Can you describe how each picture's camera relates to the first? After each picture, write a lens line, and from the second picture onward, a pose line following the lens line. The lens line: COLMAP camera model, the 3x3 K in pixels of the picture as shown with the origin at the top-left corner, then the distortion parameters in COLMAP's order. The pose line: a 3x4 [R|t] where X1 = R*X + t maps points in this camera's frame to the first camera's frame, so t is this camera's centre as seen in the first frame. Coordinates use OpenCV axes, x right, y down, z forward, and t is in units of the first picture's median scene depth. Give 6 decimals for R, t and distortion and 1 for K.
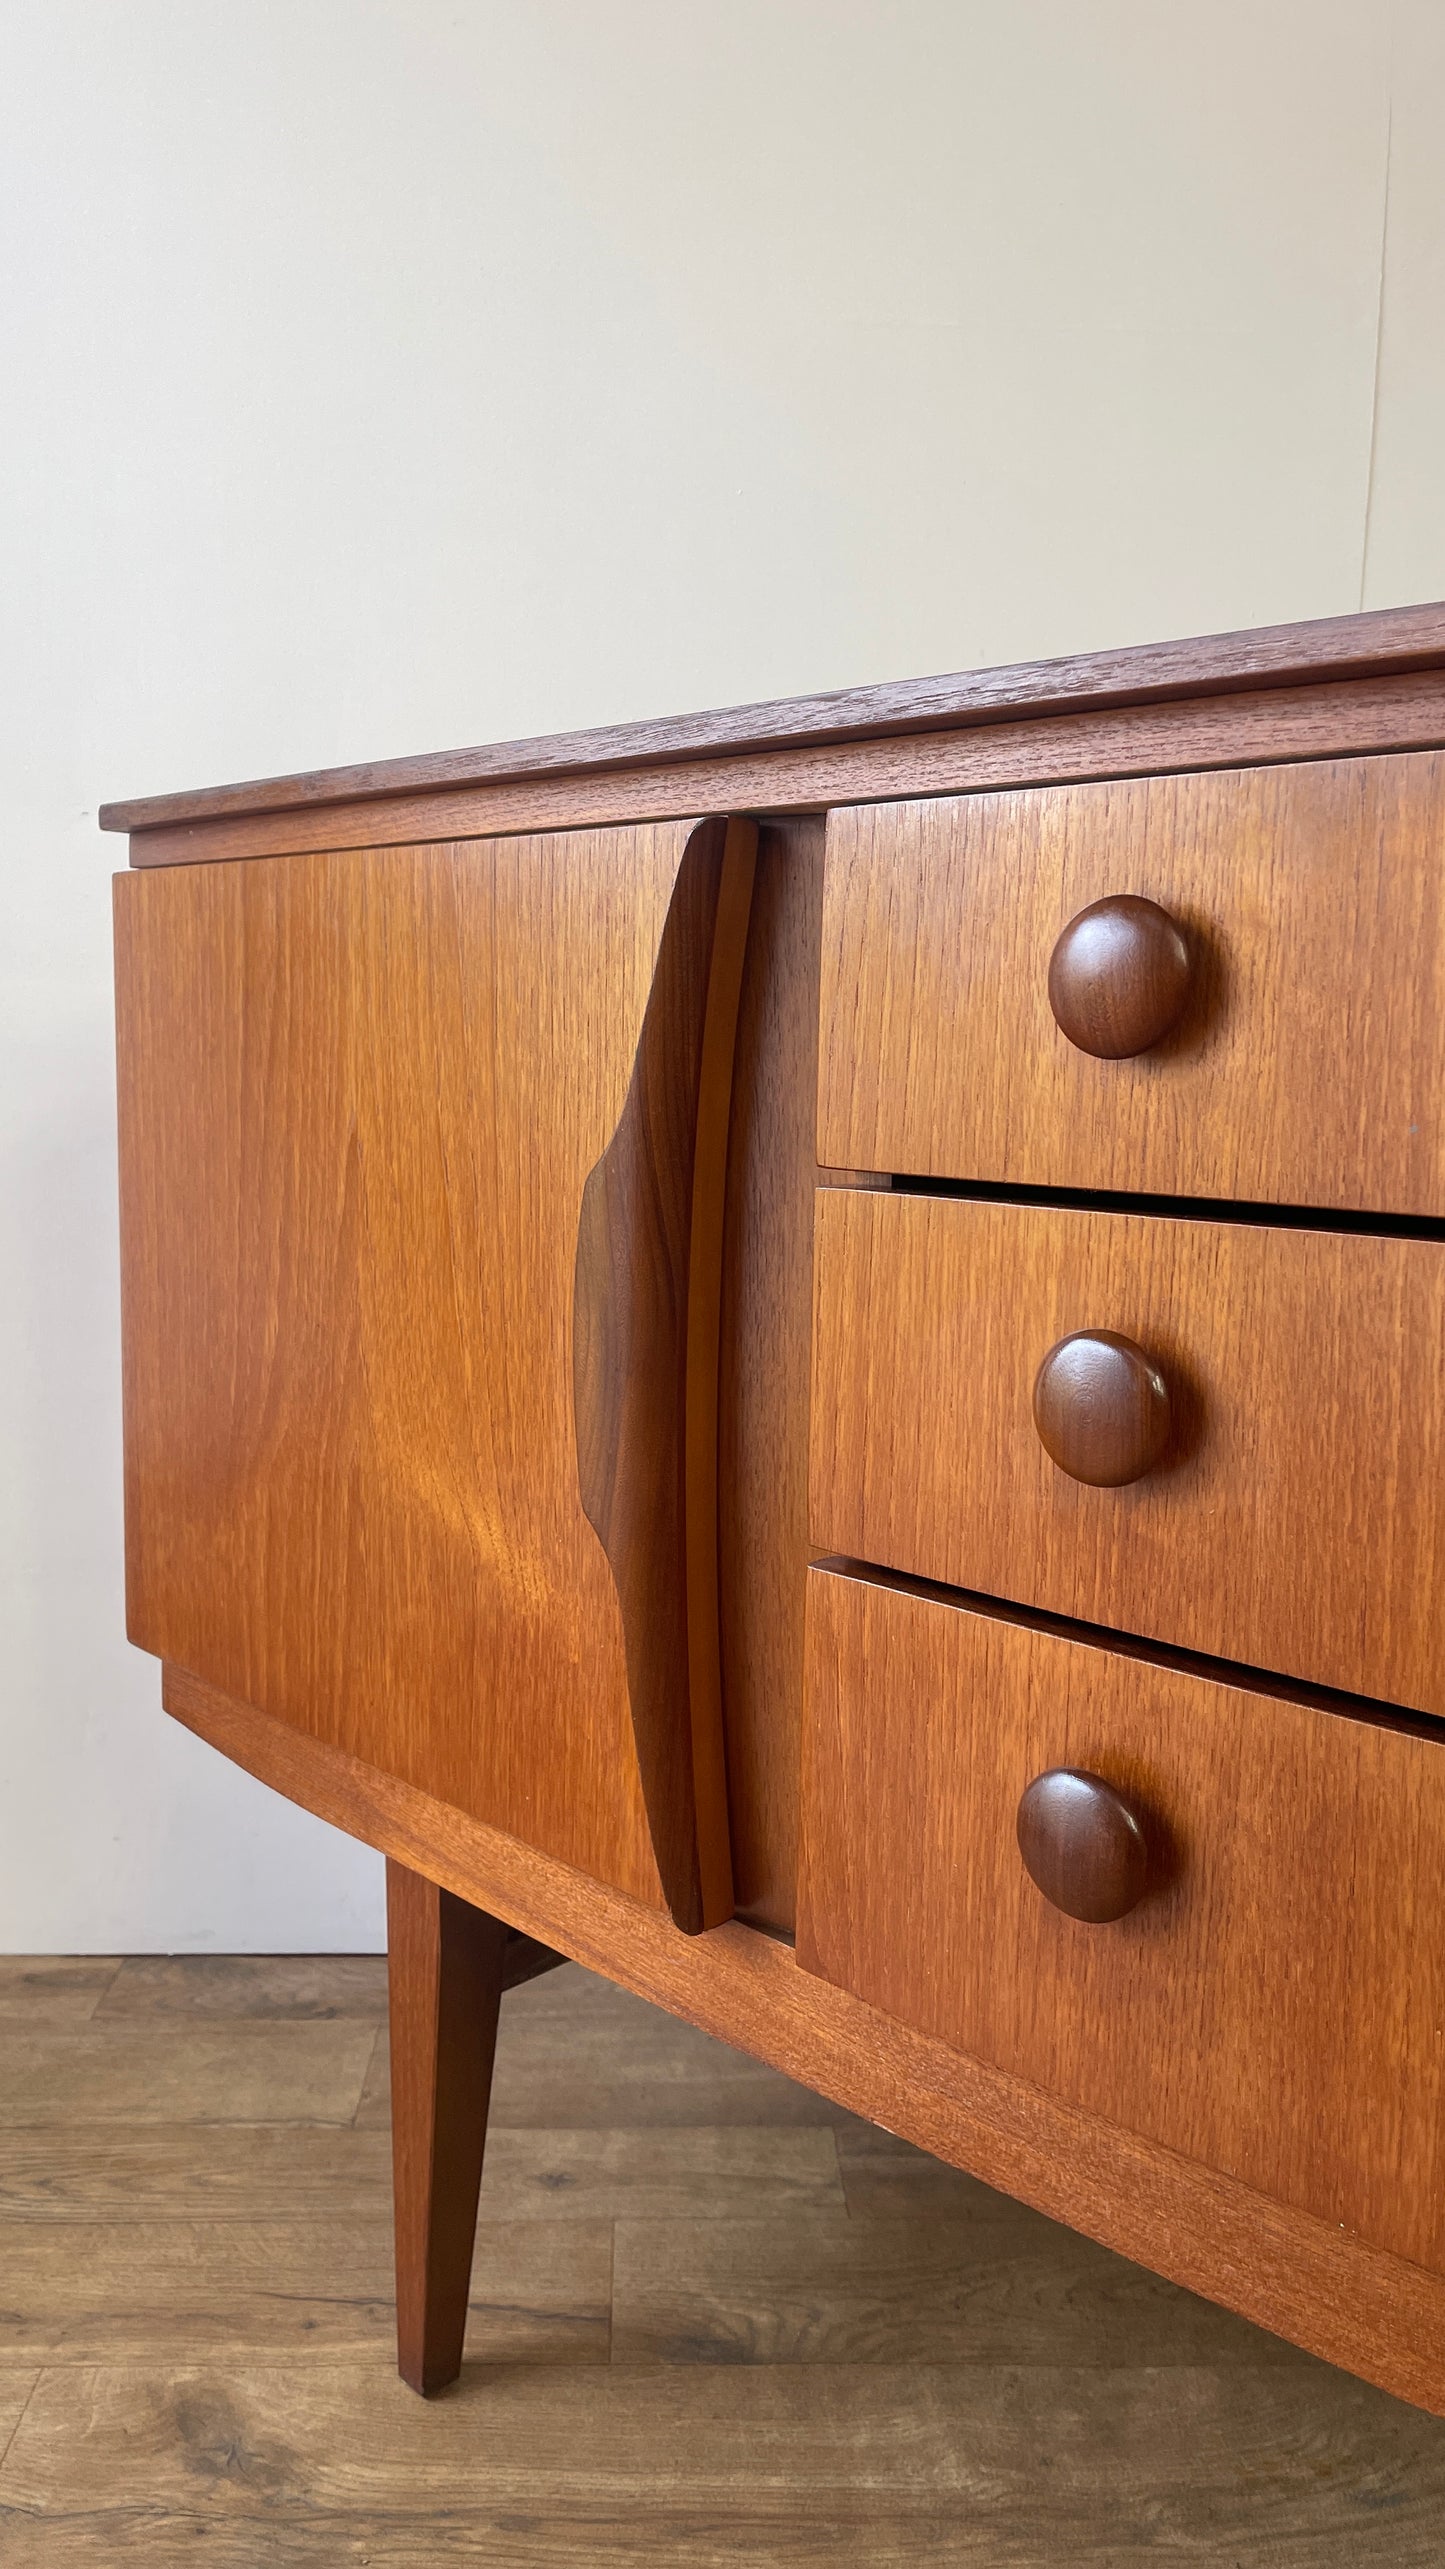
lens RADIAL K [[1955.1, 0, 720.1], [0, 1955.1, 1272.2], [0, 0, 1]] dist [0.105567, -0.144155]
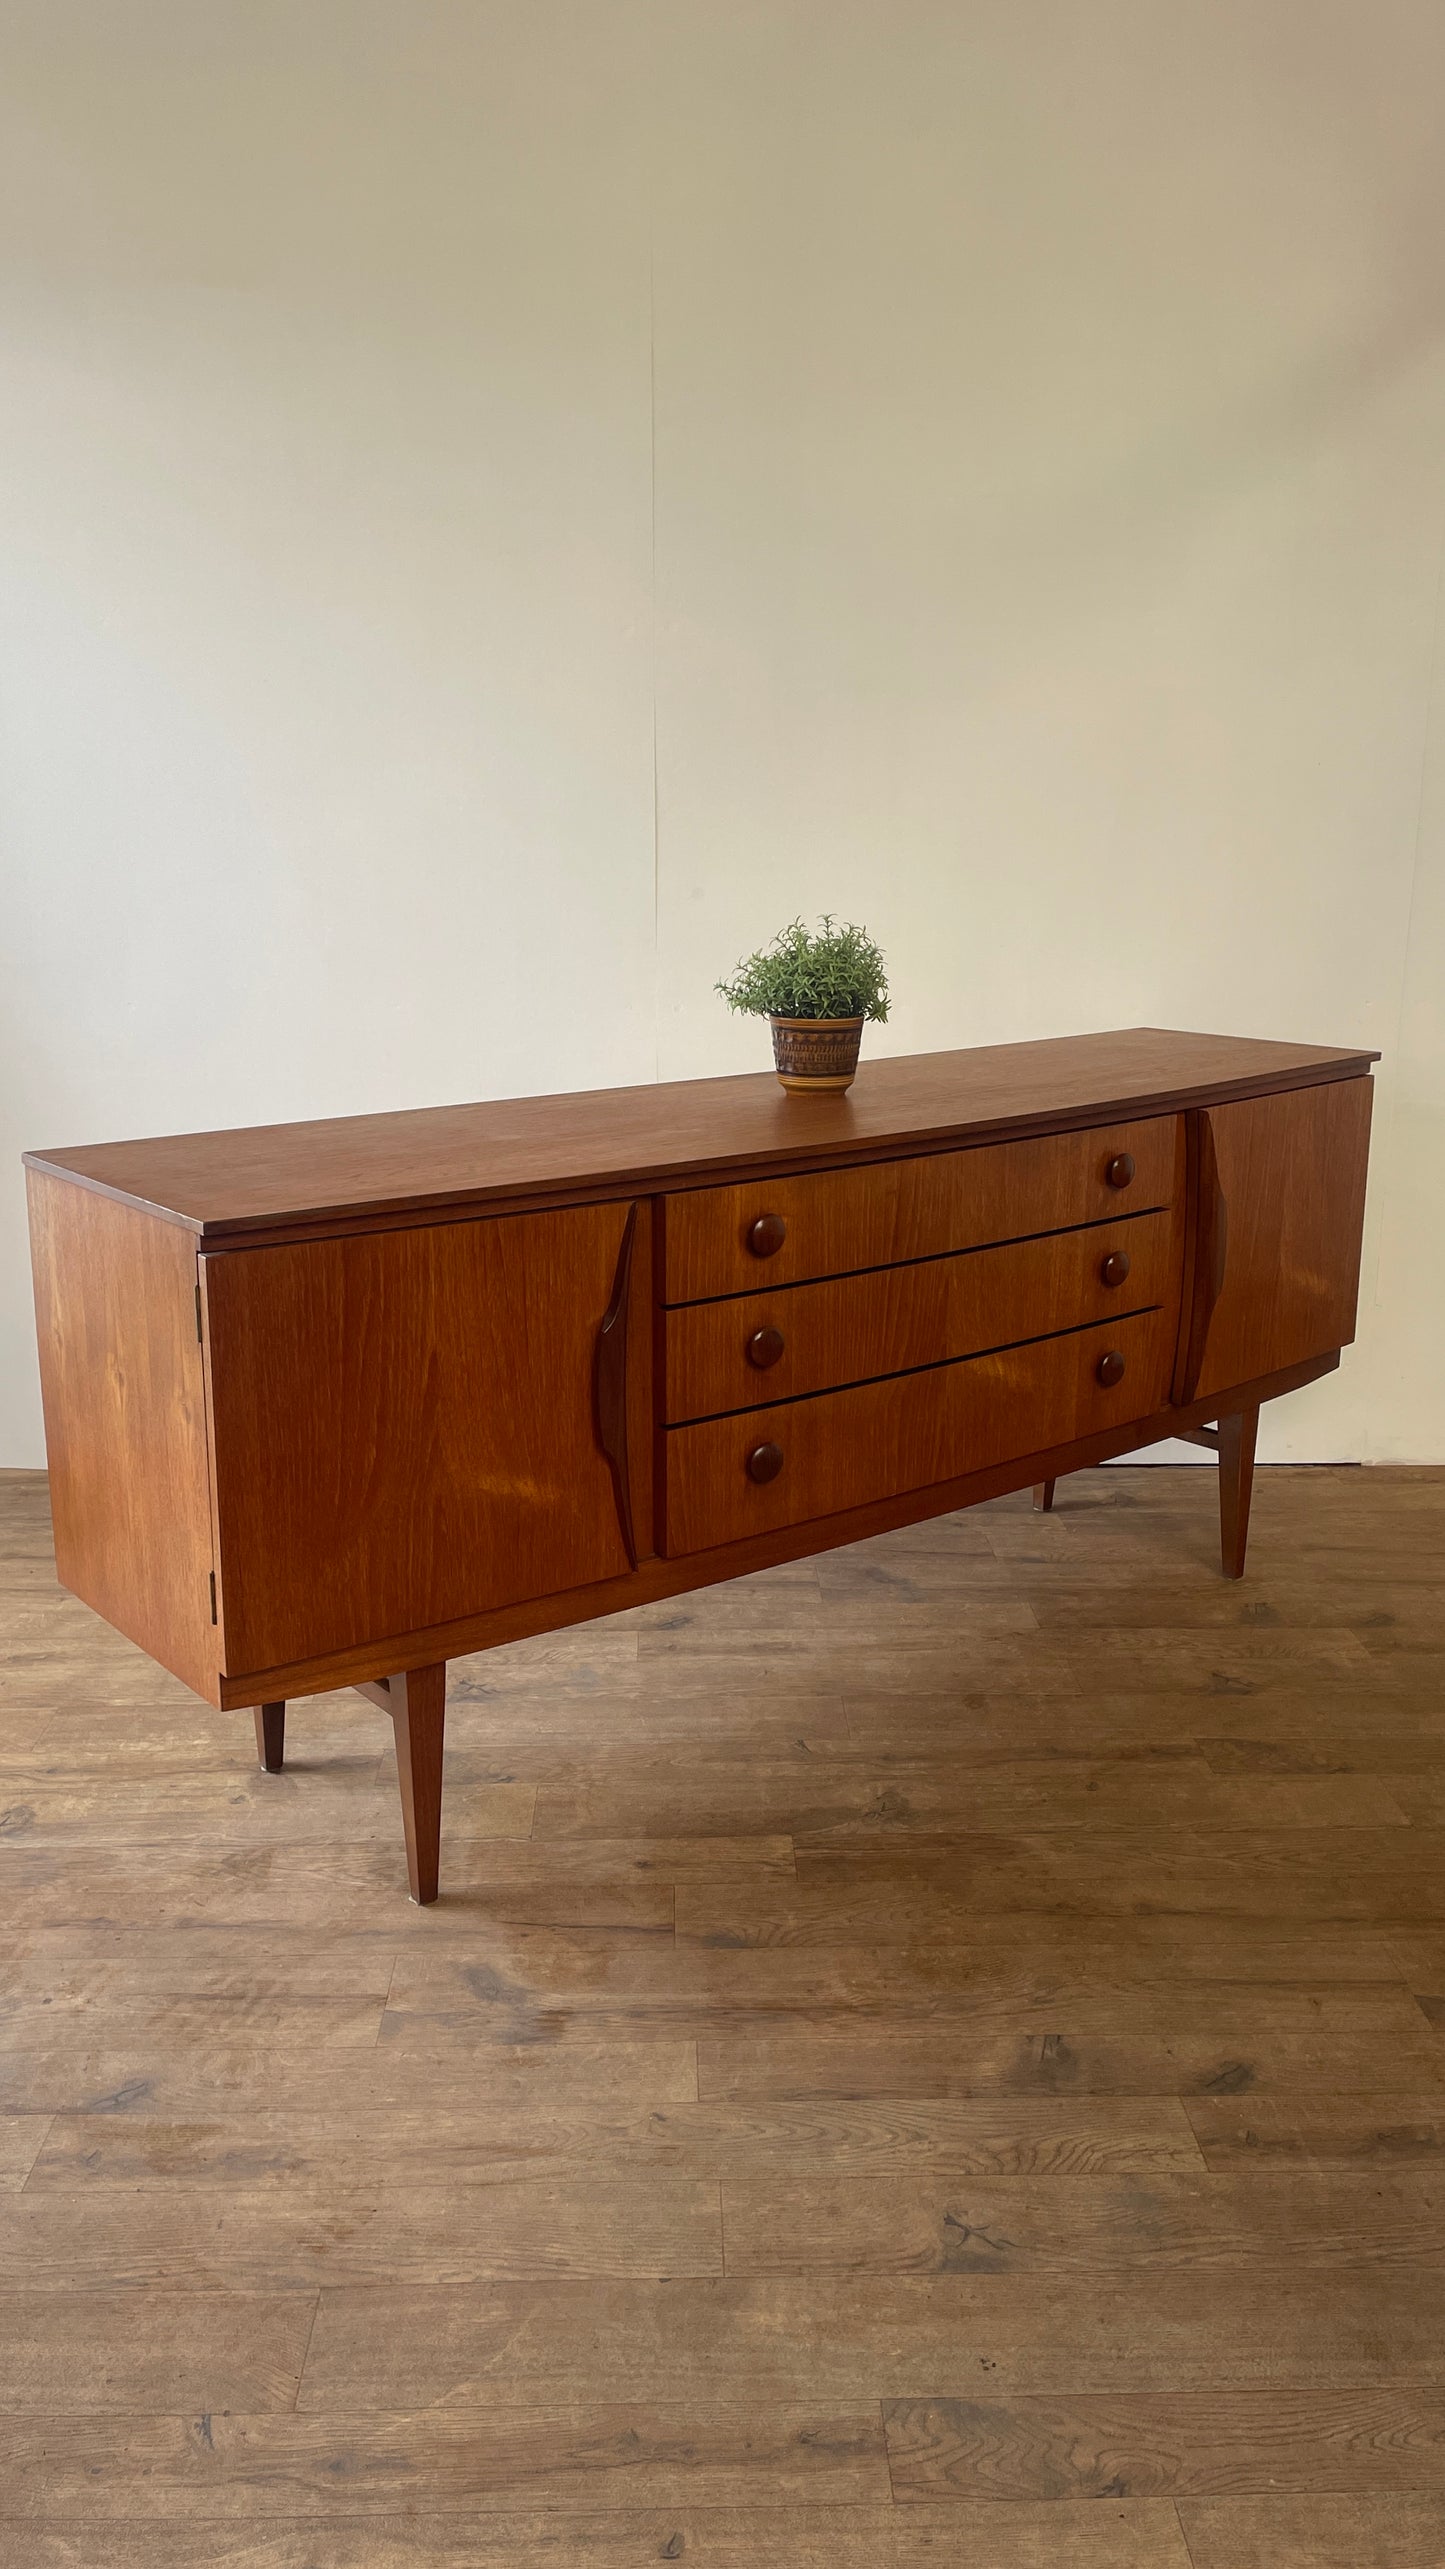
lens RADIAL K [[1955.1, 0, 720.1], [0, 1955.1, 1272.2], [0, 0, 1]] dist [0.105567, -0.144155]
pose [[0.141300, -0.253611, 0.956930, -2.151926], [0.118882, 0.963981, 0.237925, -0.619343], [-0.982803, 0.080143, 0.166360, 0.300121]]
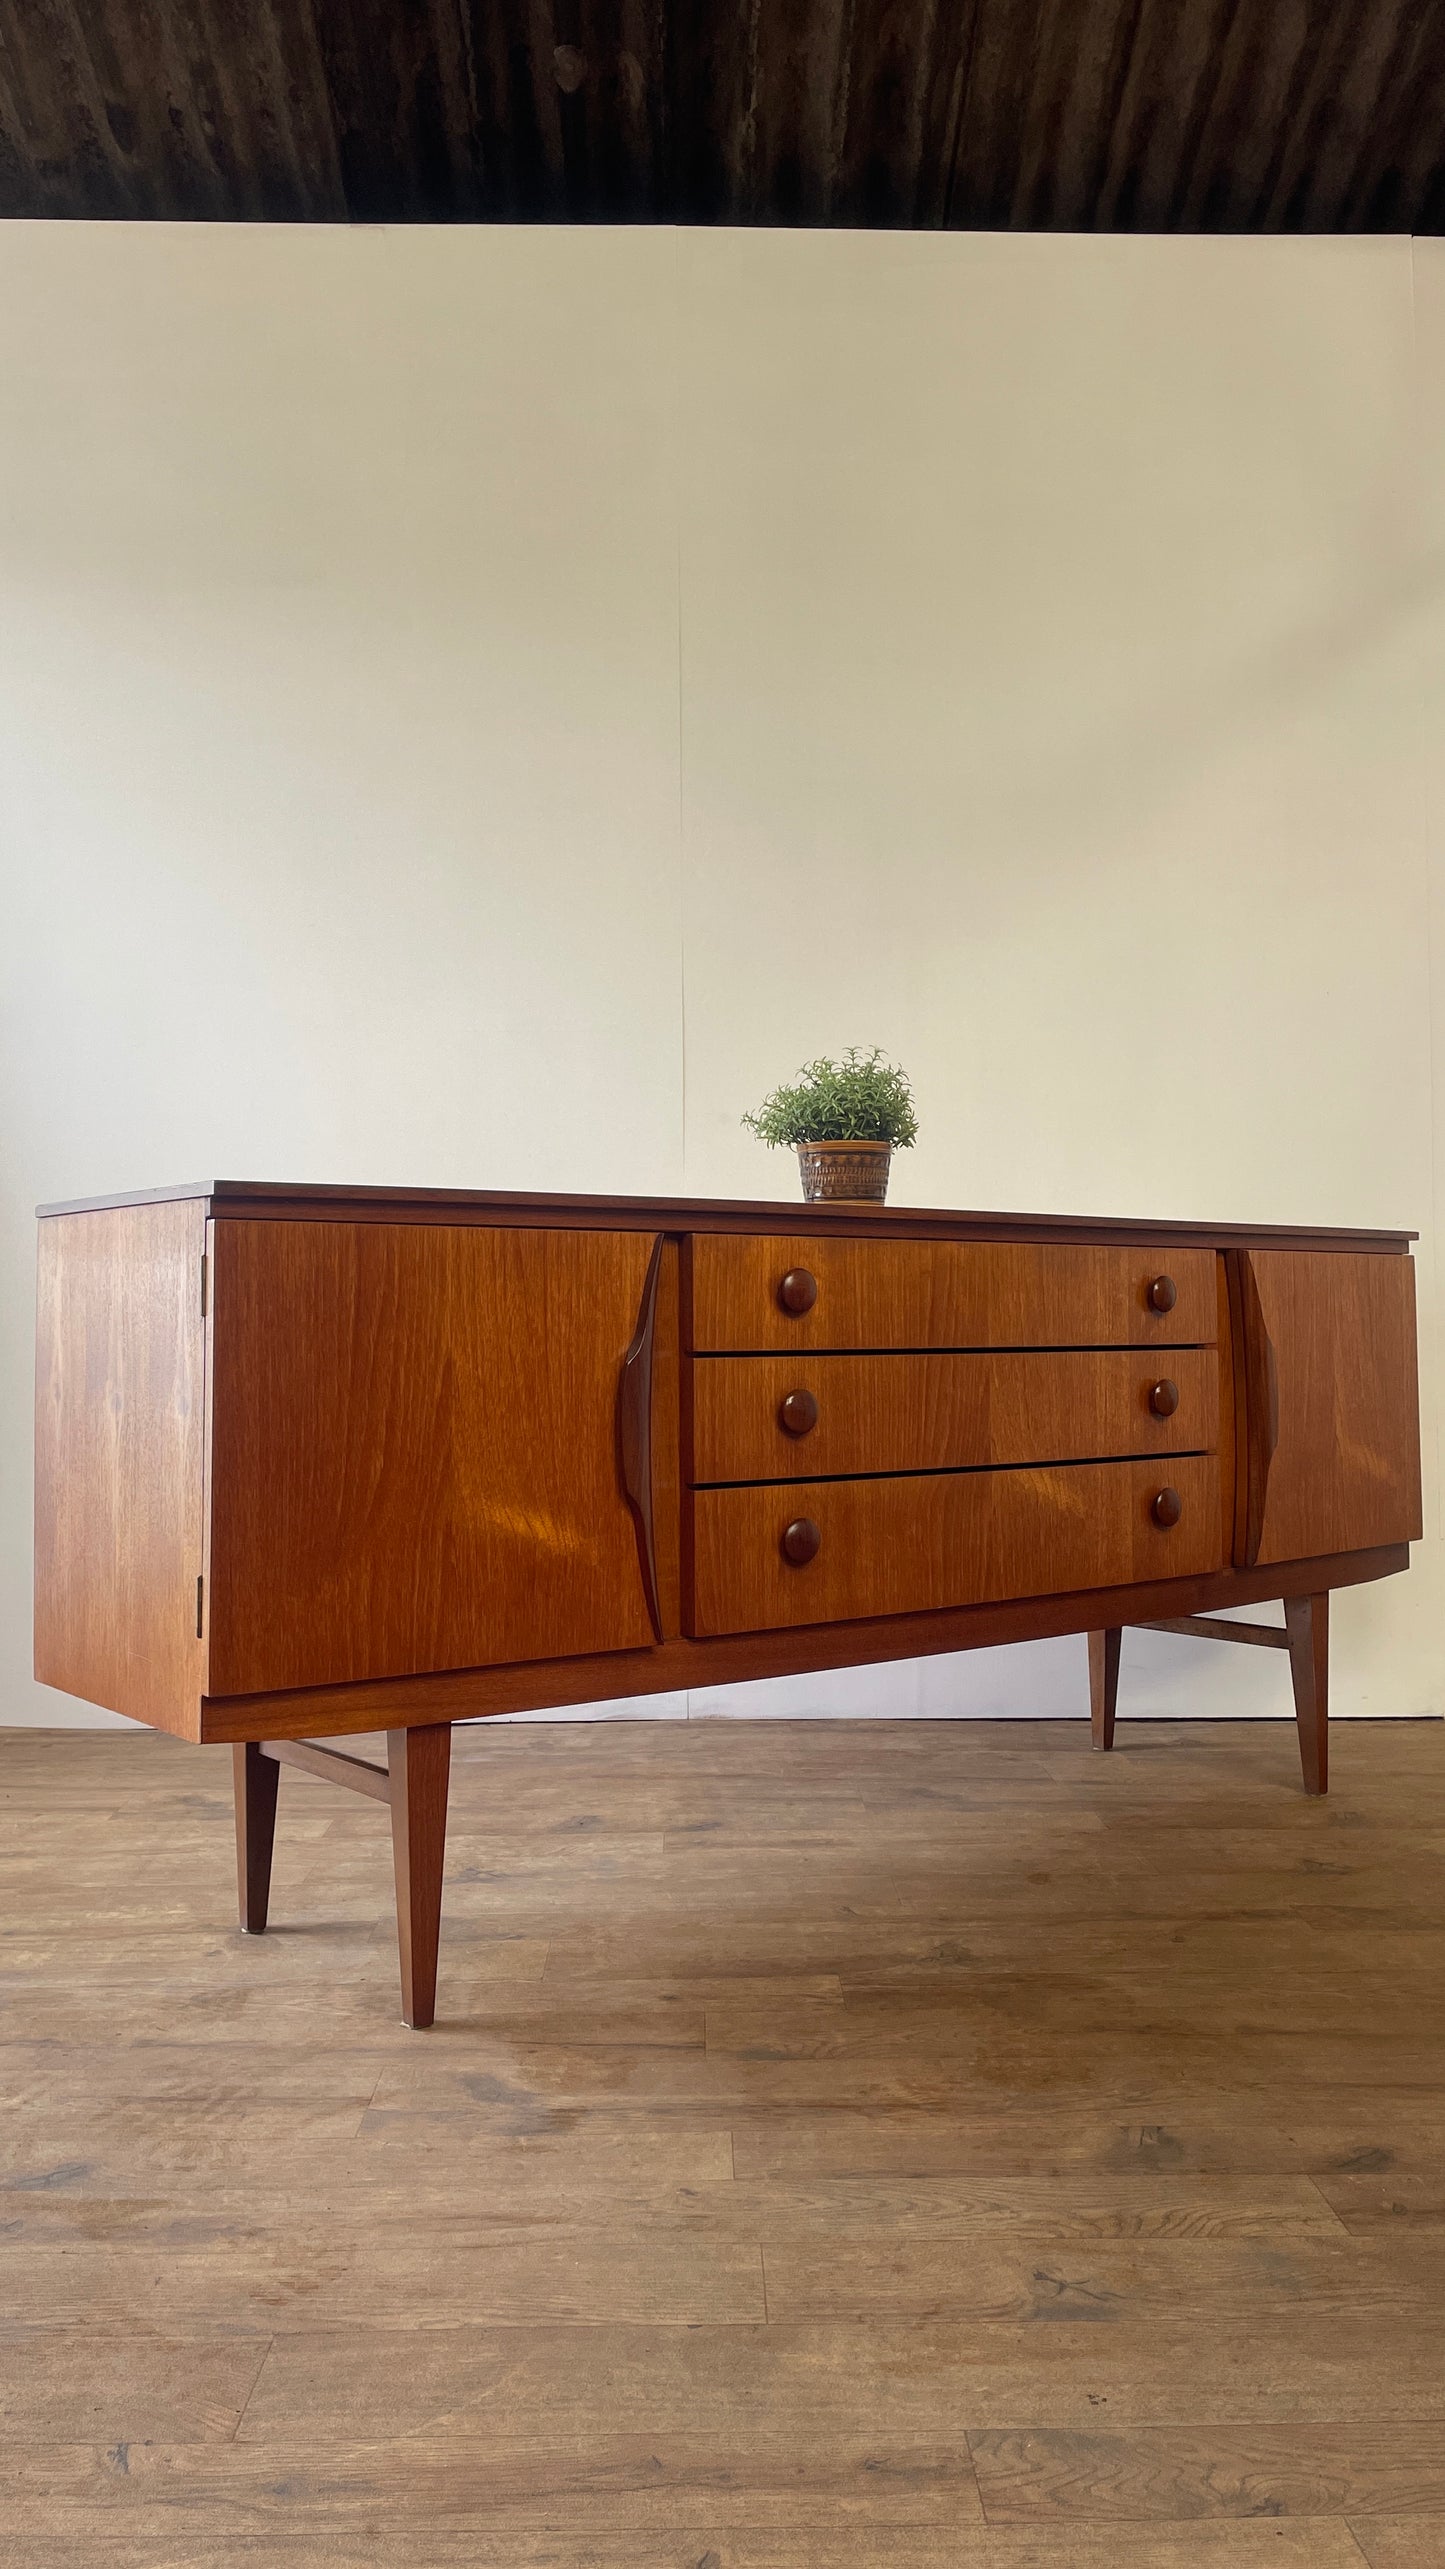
lens RADIAL K [[1941.6, 0, 716.8], [0, 1941.6, 1268.3], [0, 0, 1]] dist [0.106220, -0.143683]
pose [[0.156326, 0.010372, 0.987651, -2.118495], [0.128659, 0.991211, -0.030774, -0.062596], [-0.979290, 0.131881, 0.153618, 0.375631]]
